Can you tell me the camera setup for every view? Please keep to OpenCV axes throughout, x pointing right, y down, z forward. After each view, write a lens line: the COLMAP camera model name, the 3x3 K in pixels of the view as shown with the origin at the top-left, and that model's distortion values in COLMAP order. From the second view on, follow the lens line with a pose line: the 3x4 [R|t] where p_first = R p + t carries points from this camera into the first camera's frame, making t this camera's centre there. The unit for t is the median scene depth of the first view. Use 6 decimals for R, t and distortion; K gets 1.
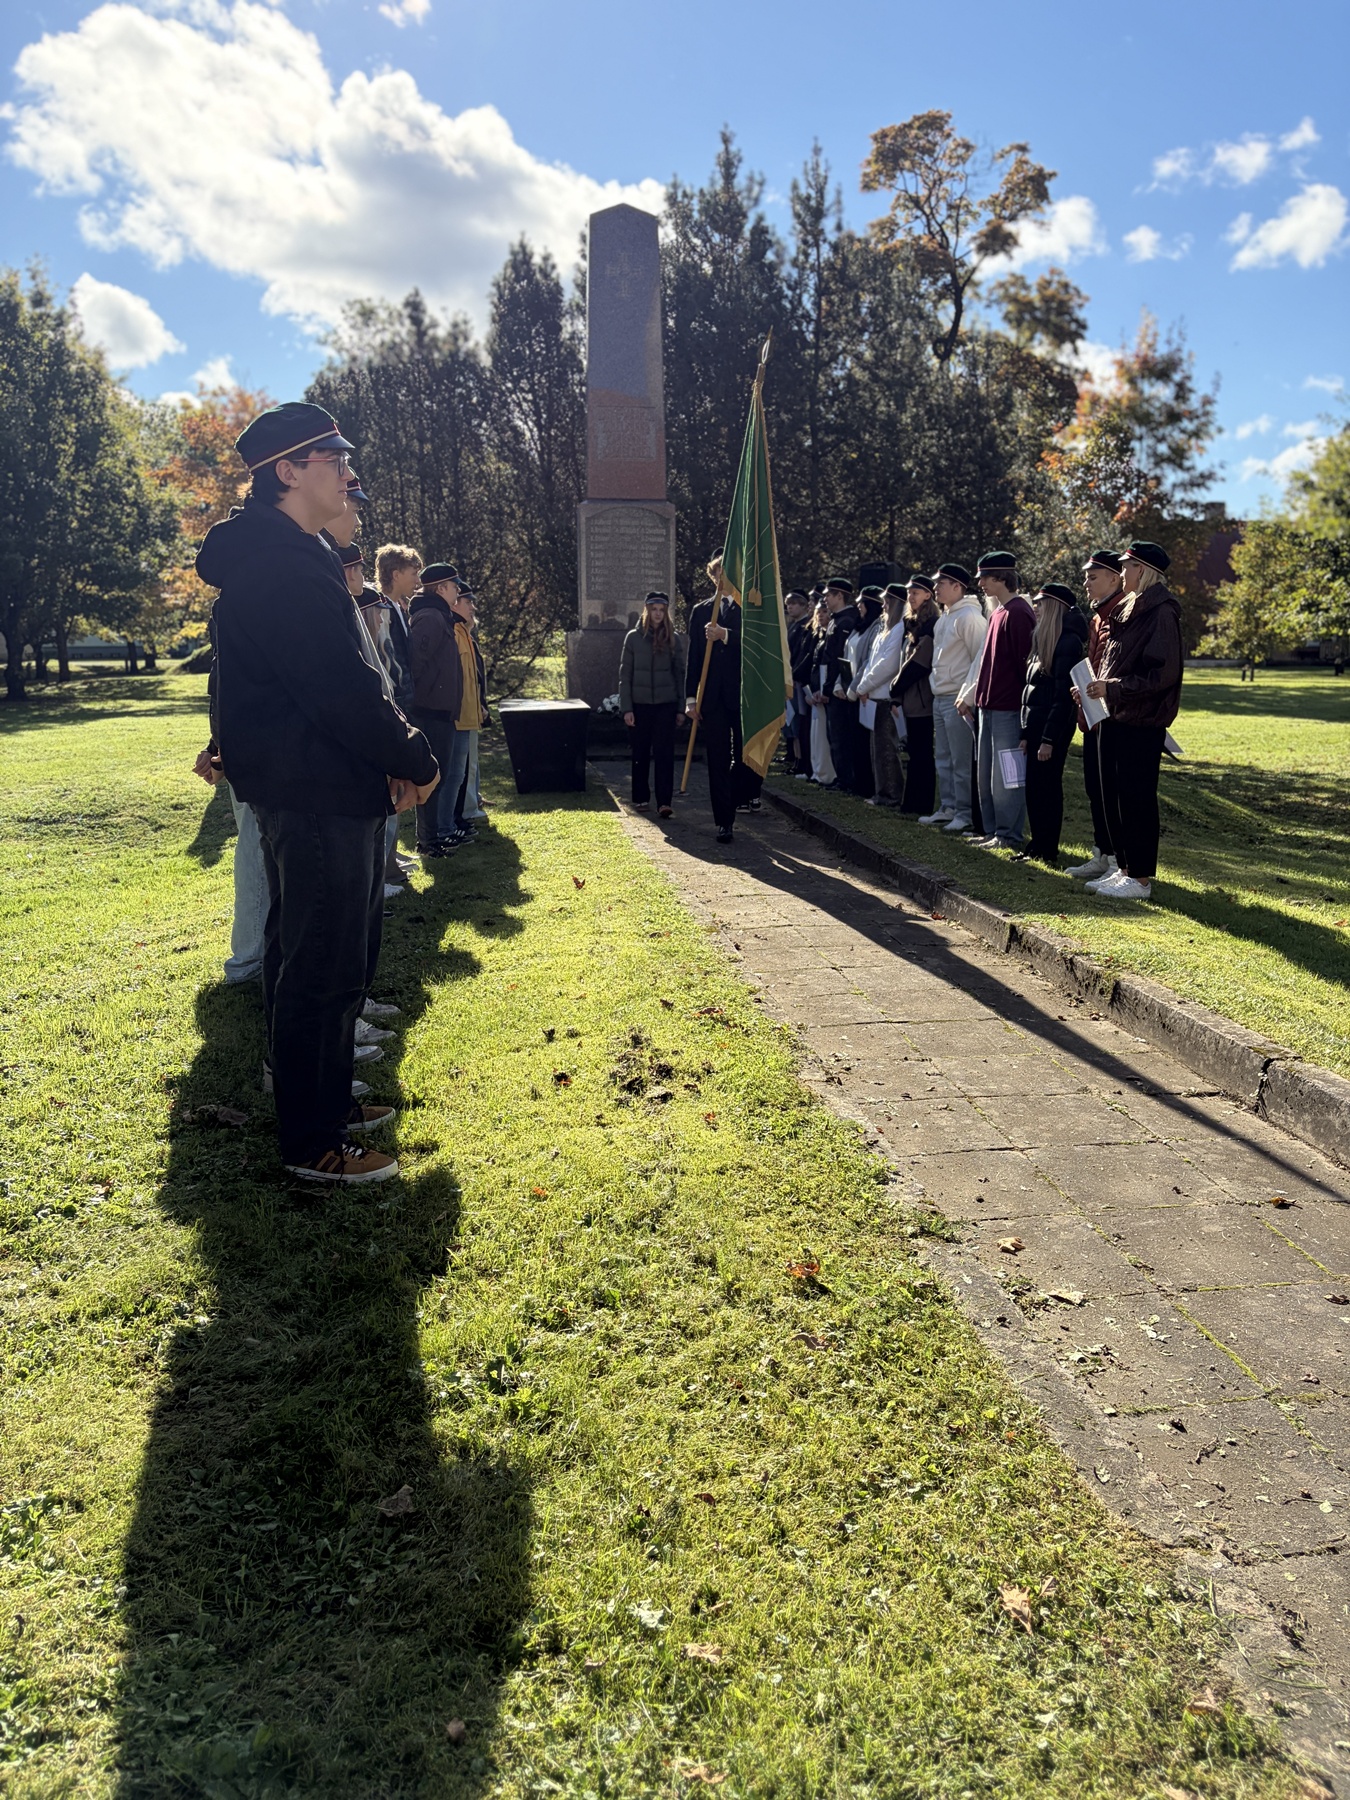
lens RADIAL K [[1352.9, 0, 678.3], [0, 1352.9, 887.6], [0, 0, 1]] dist [0.046561, -0.050793]
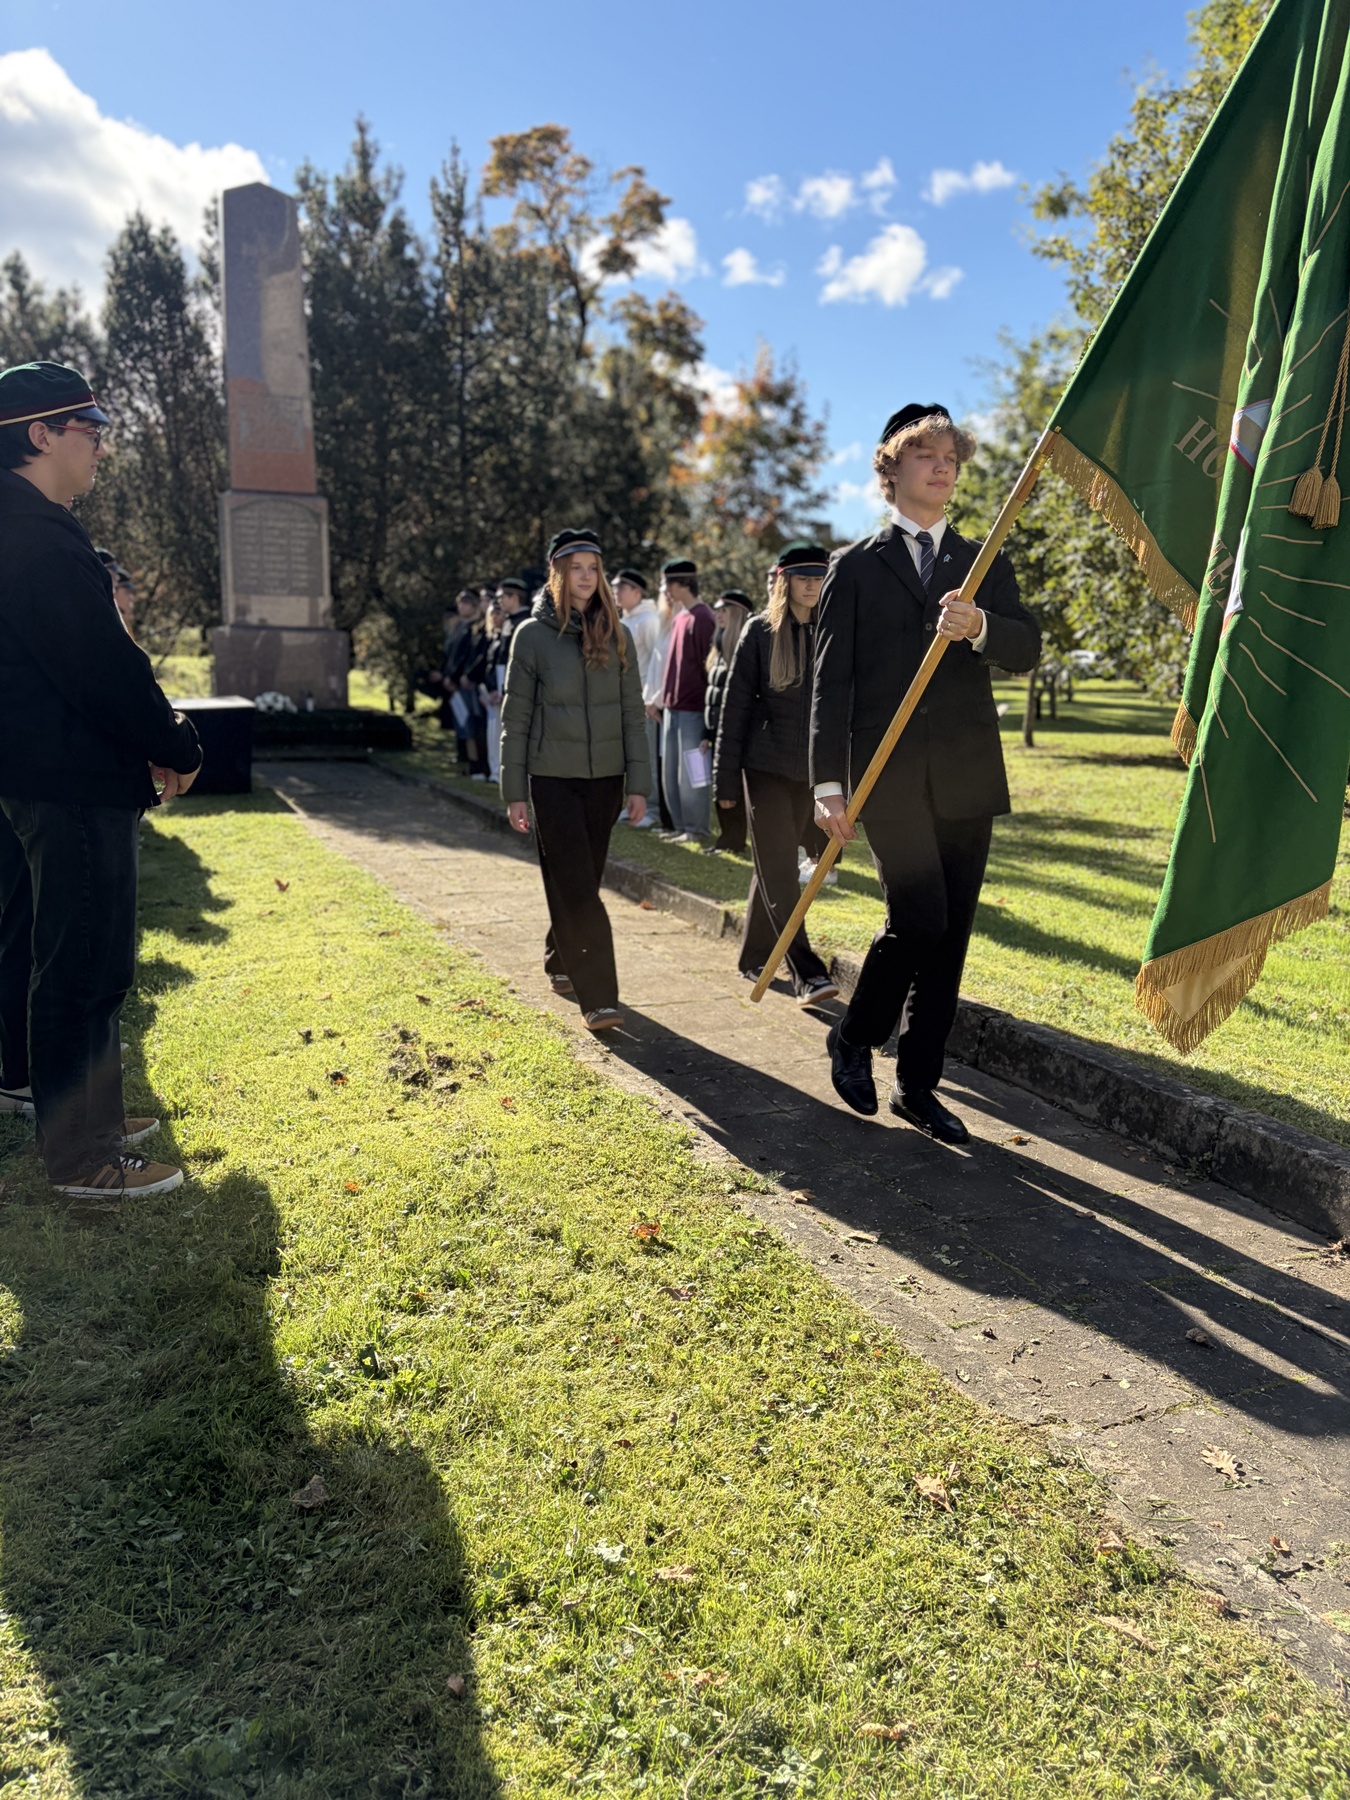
lens RADIAL K [[1352.9, 0, 680.1], [0, 1352.9, 893.1], [0, 0, 1]] dist [0.046561, -0.050793]
pose [[0.964836, -0.030579, 0.261068, -0.117612], [0.030594, 0.999524, 0.004009, 0.014797], [-0.261066, 0.004119, 0.965312, -0.010345]]
